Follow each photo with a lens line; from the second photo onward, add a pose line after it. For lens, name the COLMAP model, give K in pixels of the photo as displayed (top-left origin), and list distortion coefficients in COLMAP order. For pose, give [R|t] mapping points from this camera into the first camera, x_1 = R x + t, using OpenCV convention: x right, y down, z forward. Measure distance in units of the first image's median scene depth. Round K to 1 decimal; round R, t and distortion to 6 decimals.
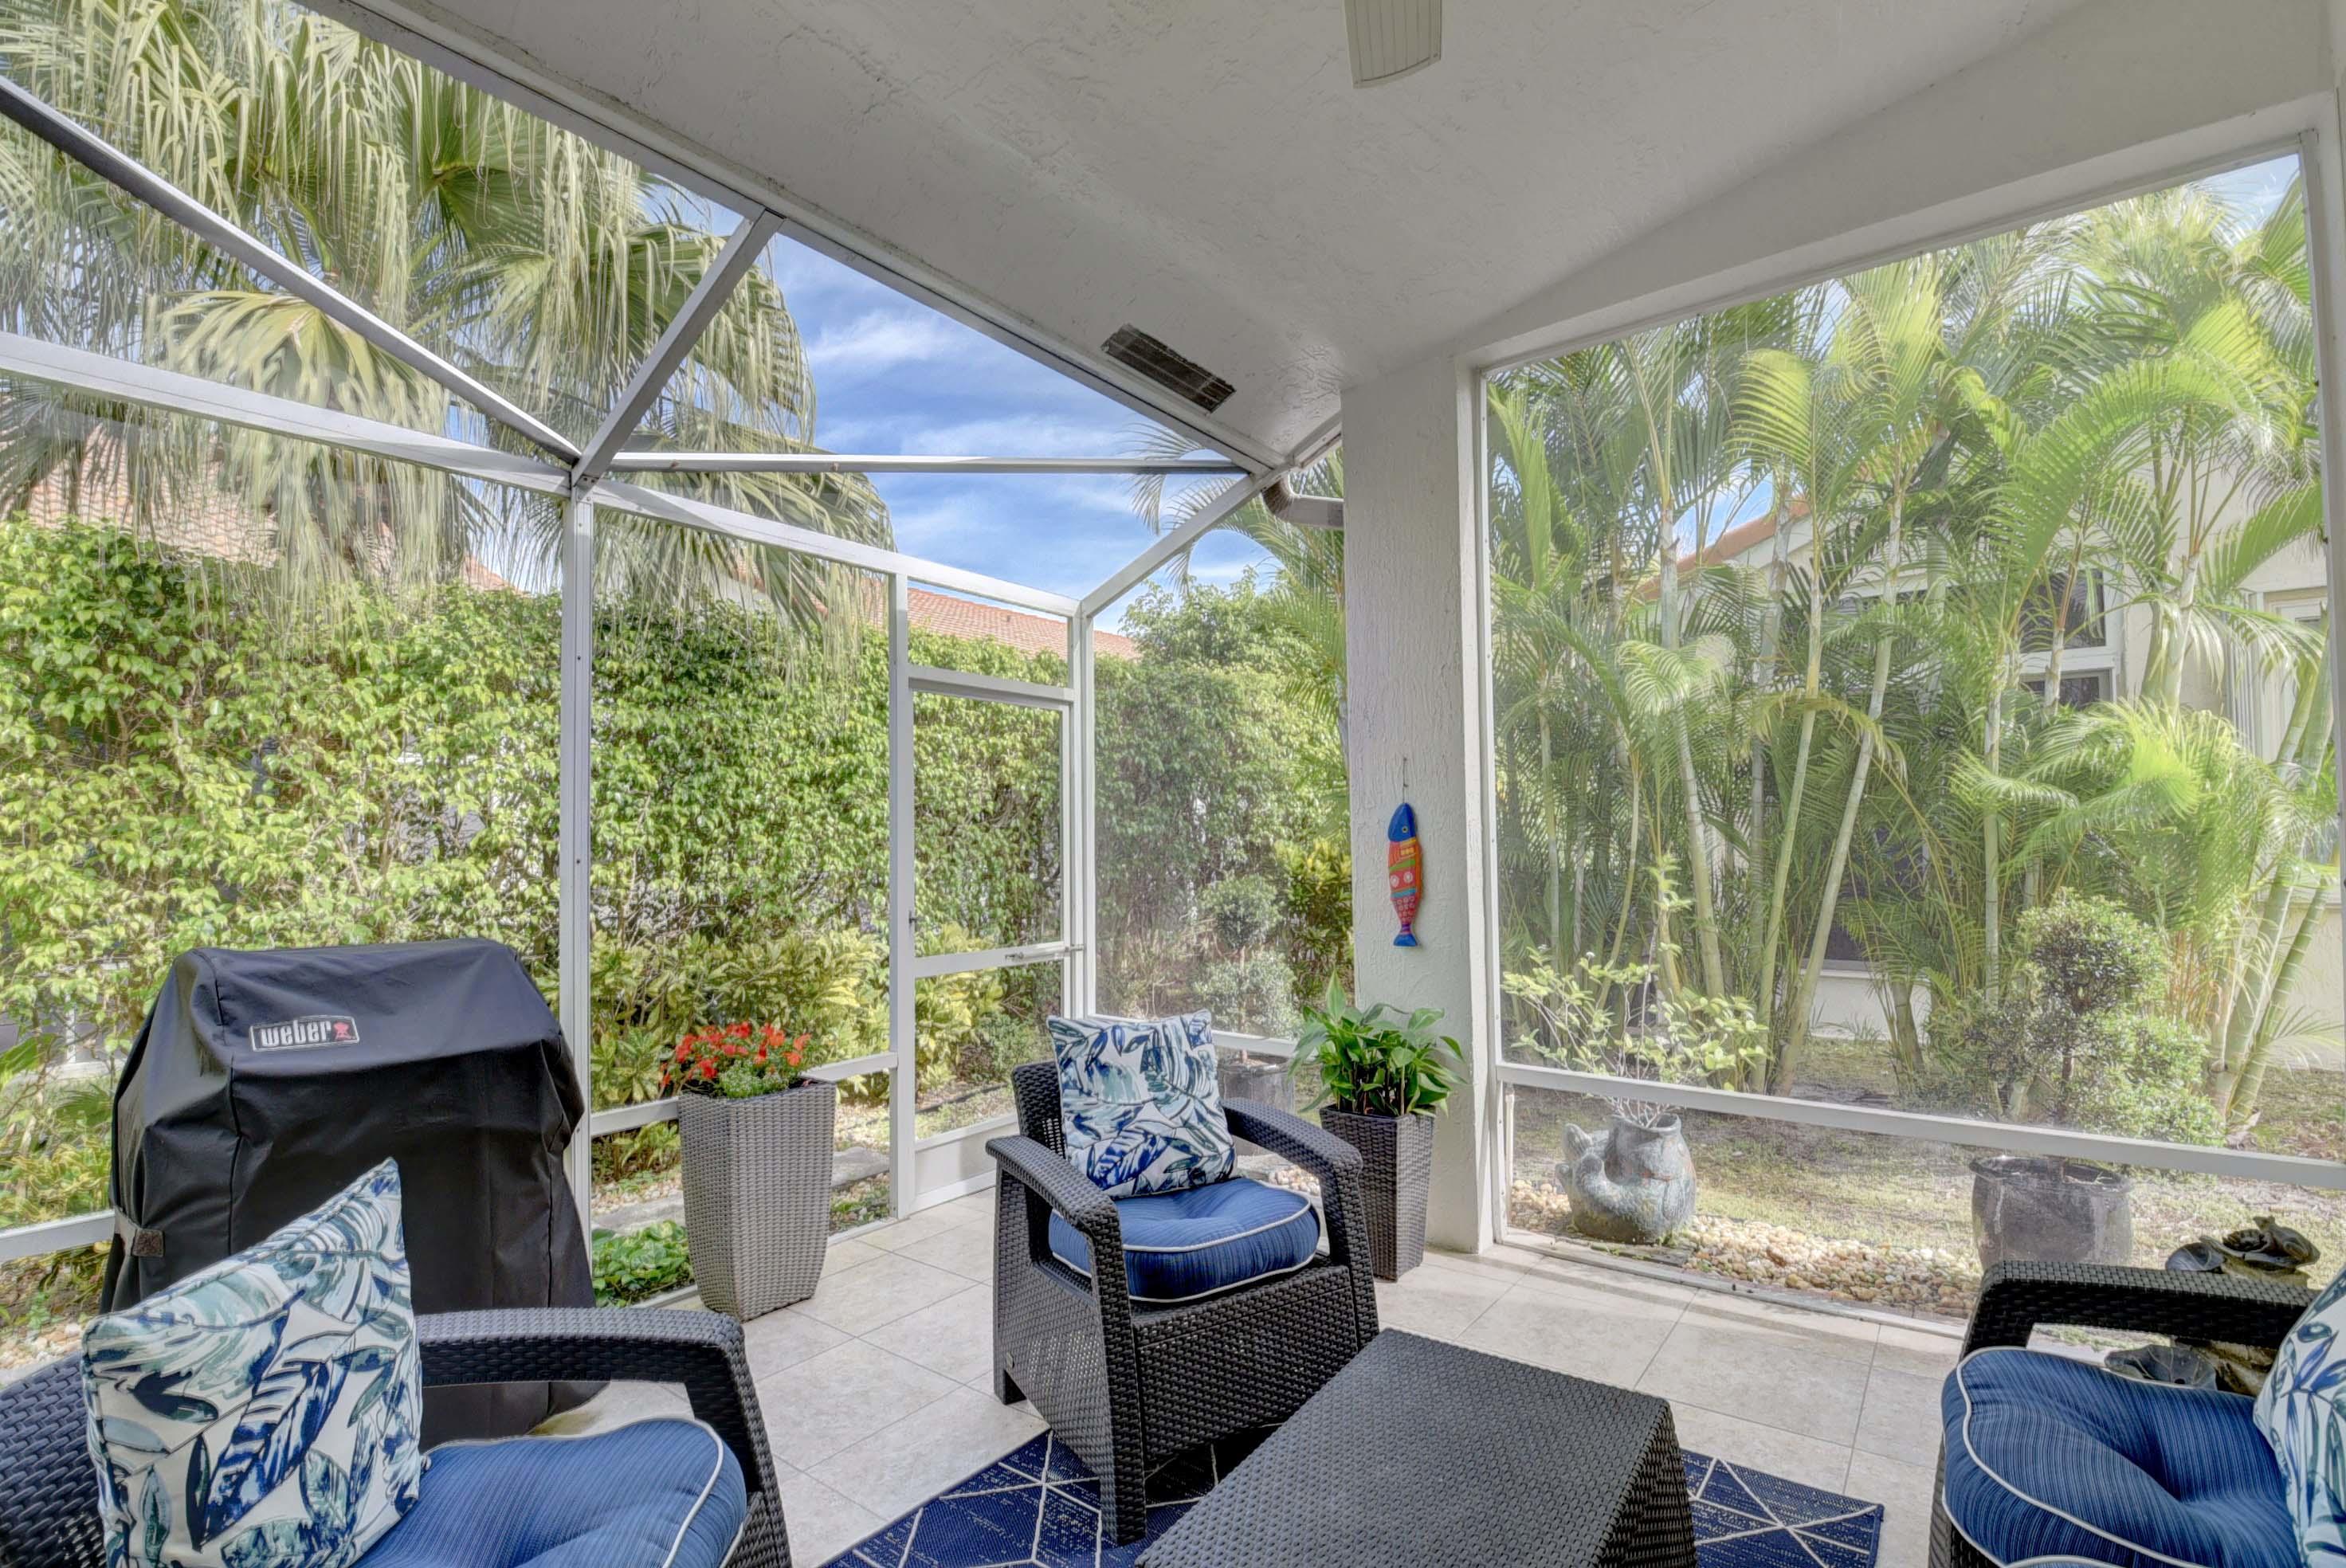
lens RADIAL K [[1032.7, 0, 1178.4], [0, 1032.7, 823.3], [0, 0, 1]] dist [0.027188, -0.030965]
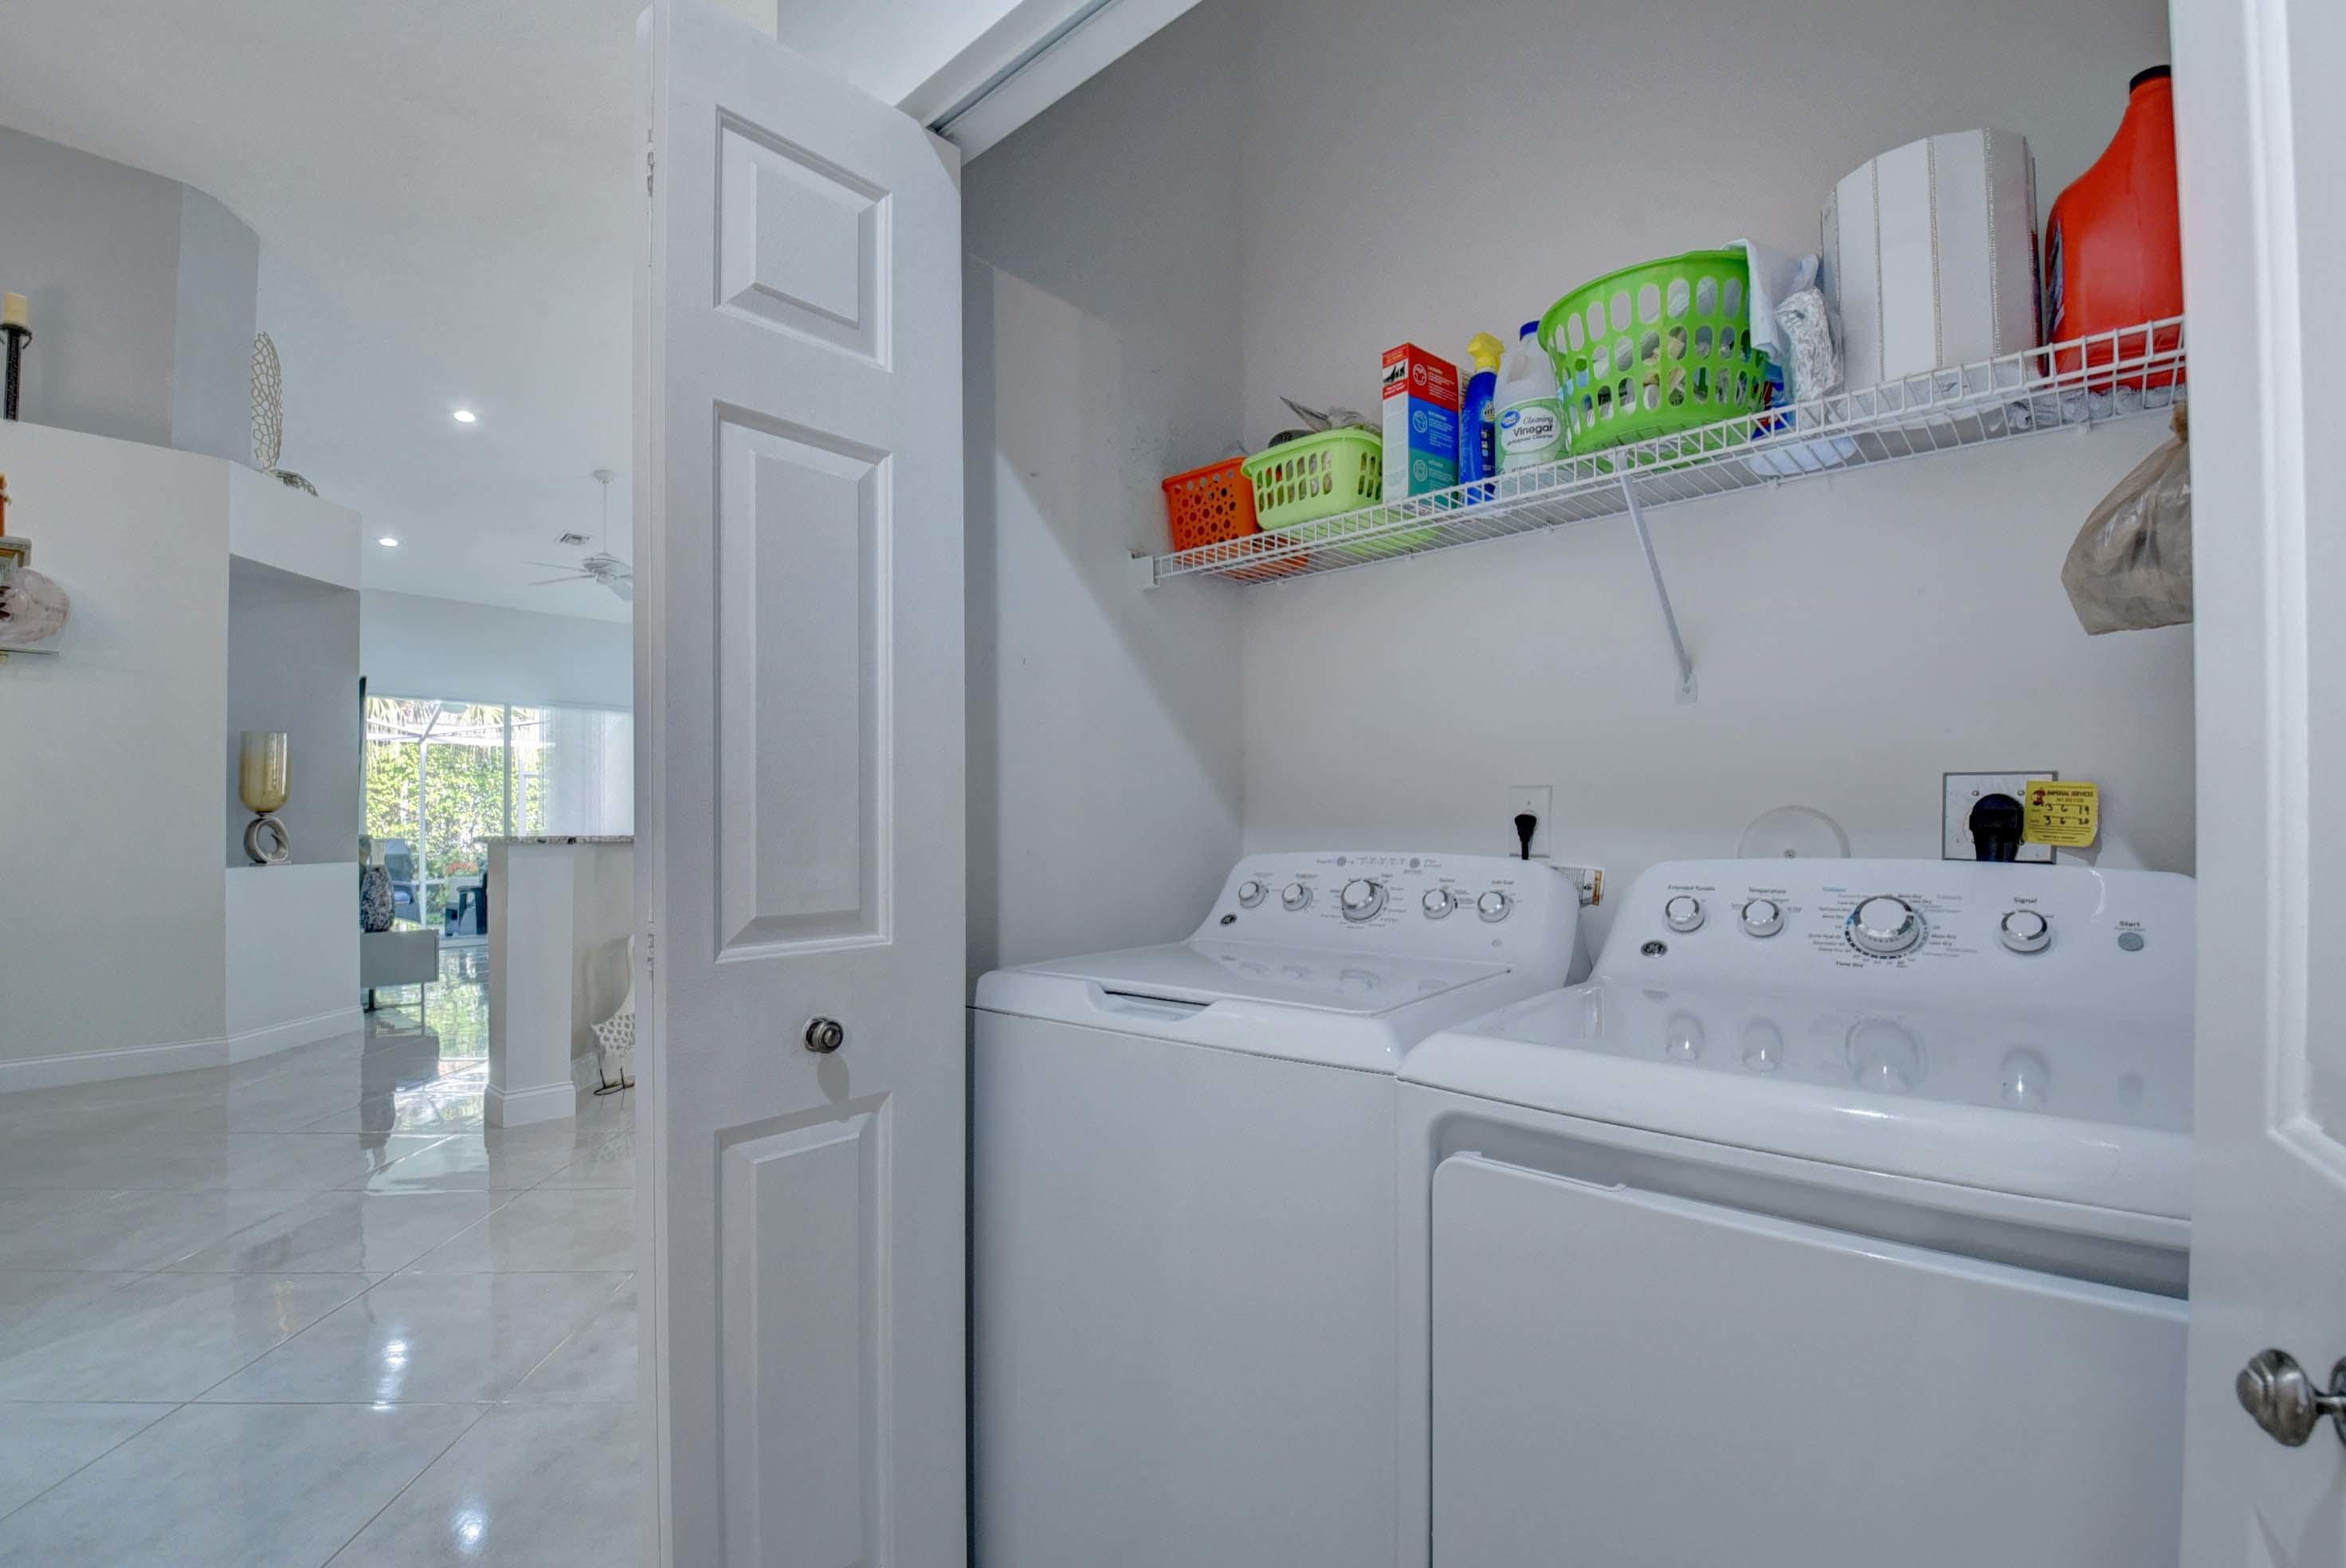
lens RADIAL K [[1041.0, 0, 1172.9], [0, 1041.0, 799.9], [0, 0, 1]] dist [-0.000524, -0.000036]
pose [[0.996948, -0.002706, -0.078023, 2.446032], [0.002682, 0.999996, -0.000406, -0.041332], [0.078024, 0.000196, 0.996951, -2.630660]]
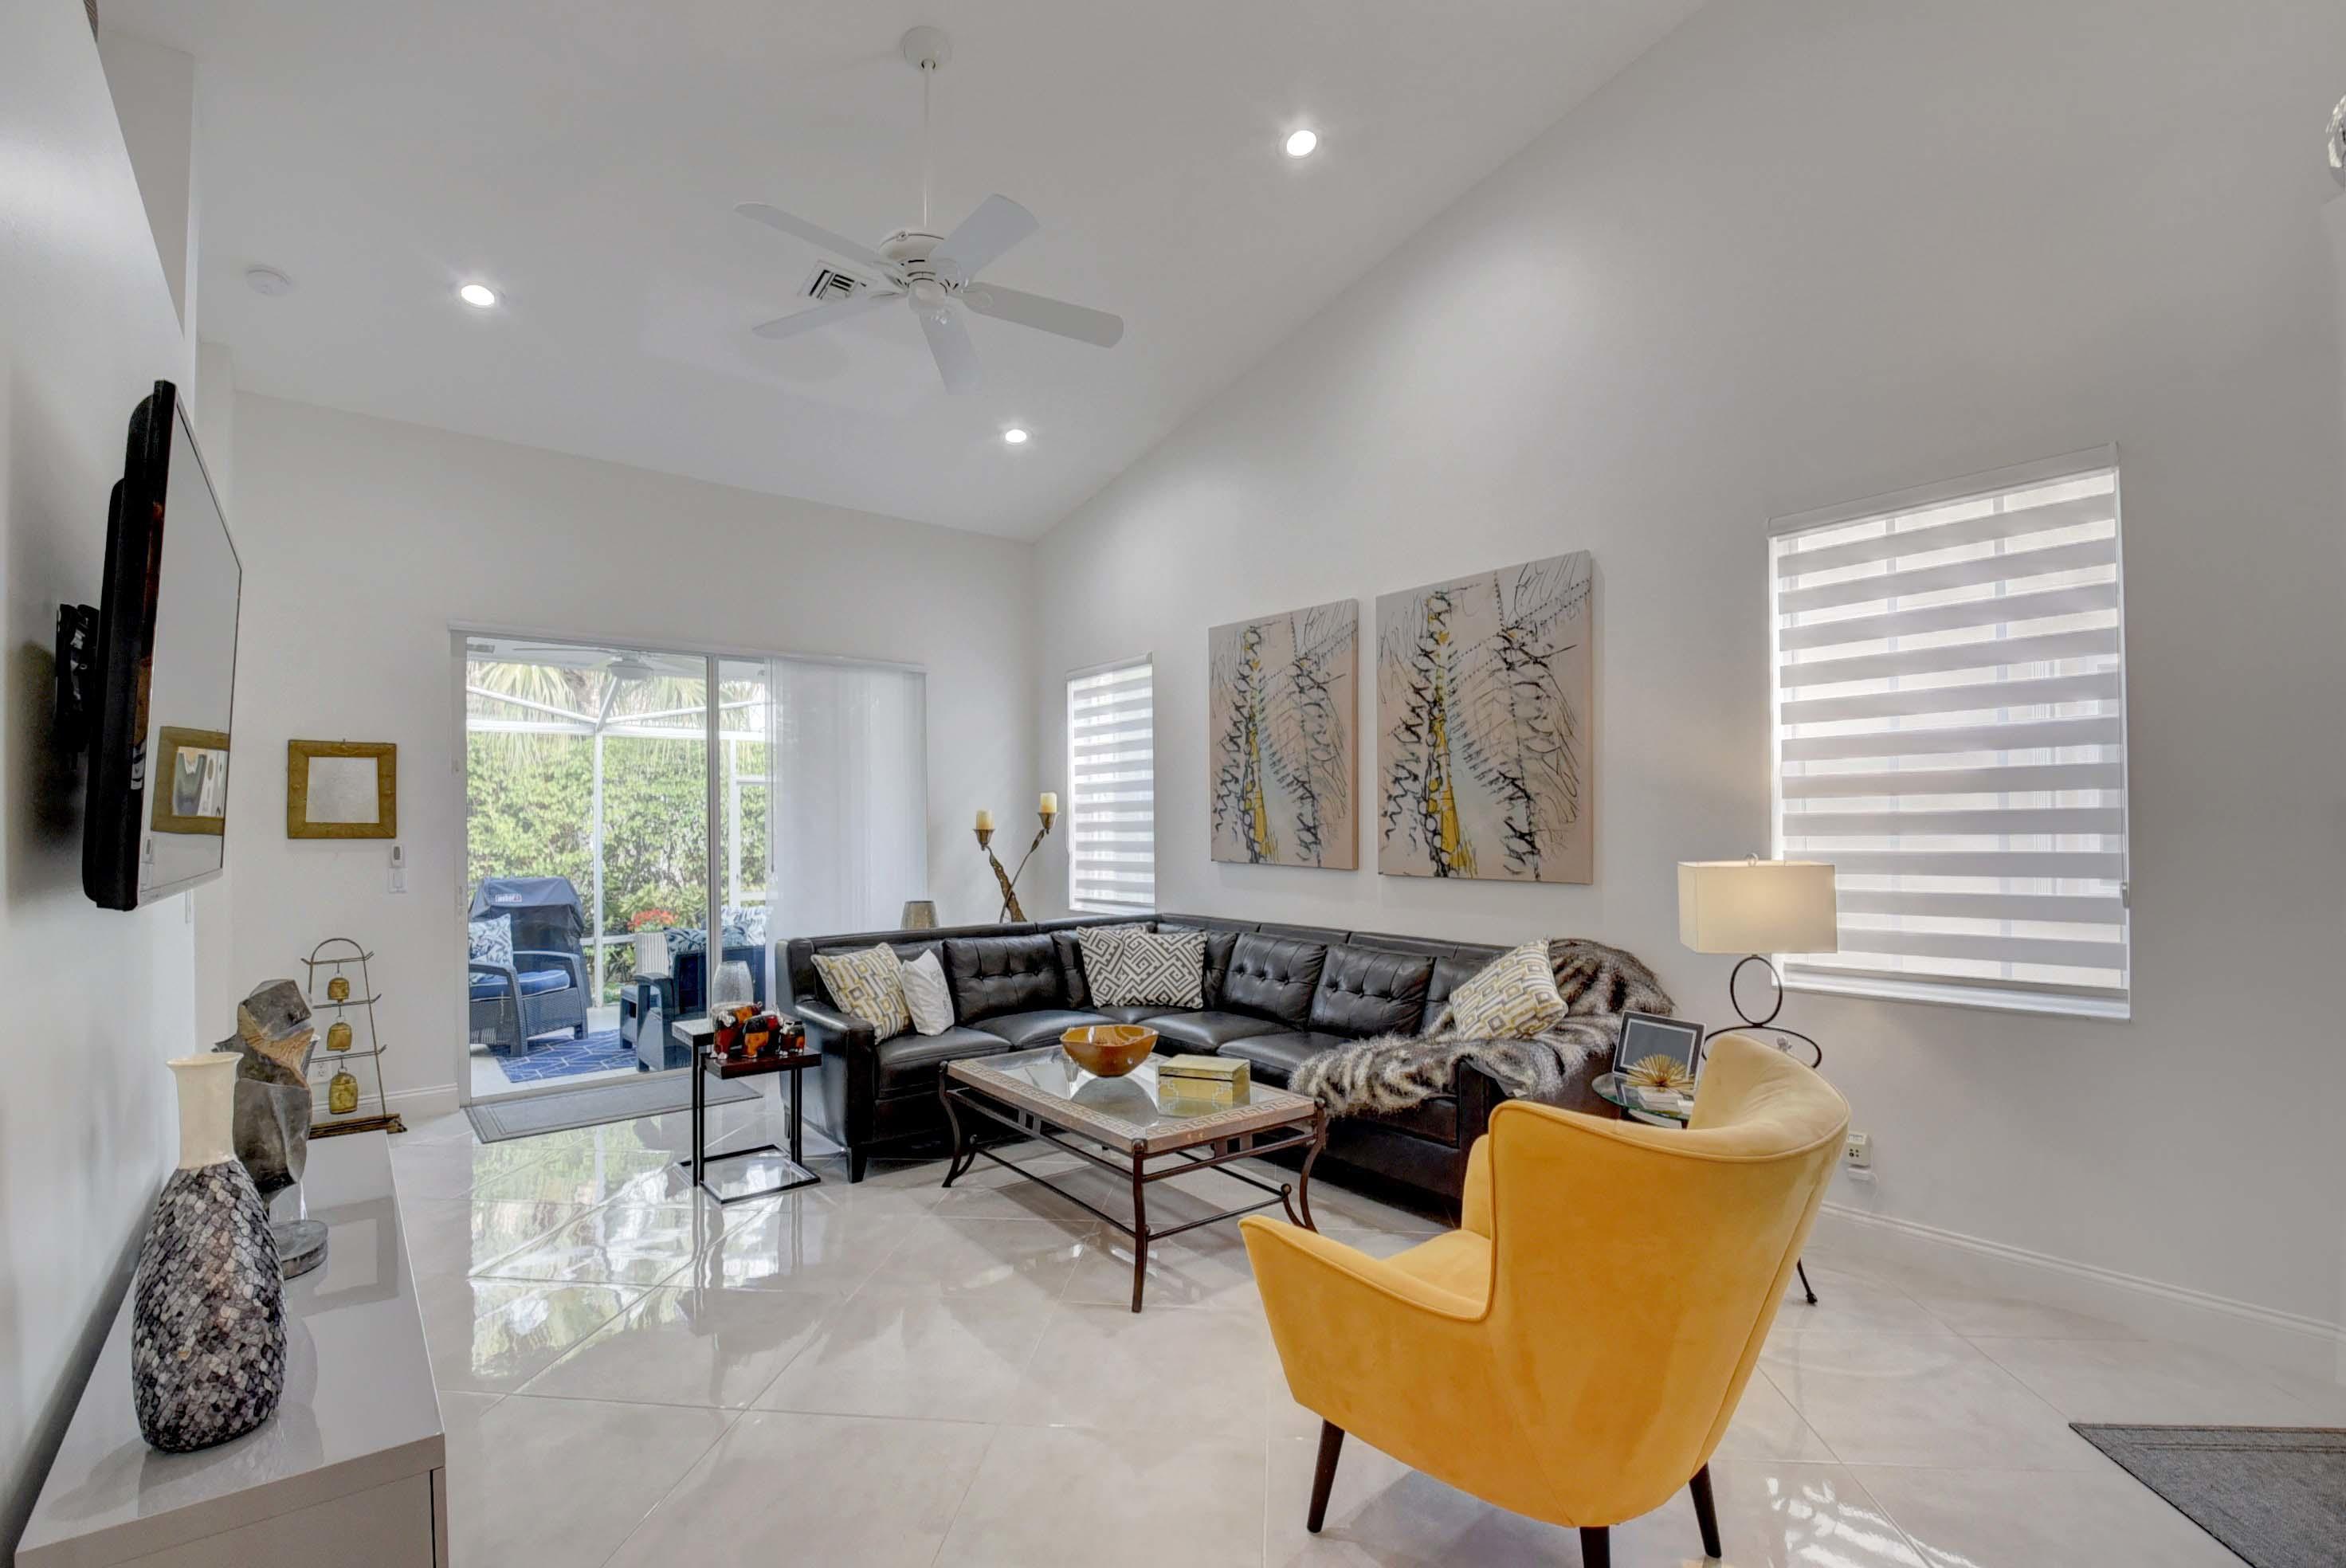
lens RADIAL K [[1032.7, 0, 1178.4], [0, 1032.7, 823.3], [0, 0, 1]] dist [0.027188, -0.030965]
pose [[0.974259, 0.004263, -0.225393, 1.443292], [-0.001137, 0.999901, 0.013999, -0.078058], [0.225430, -0.013382, 0.974167, -1.292755]]
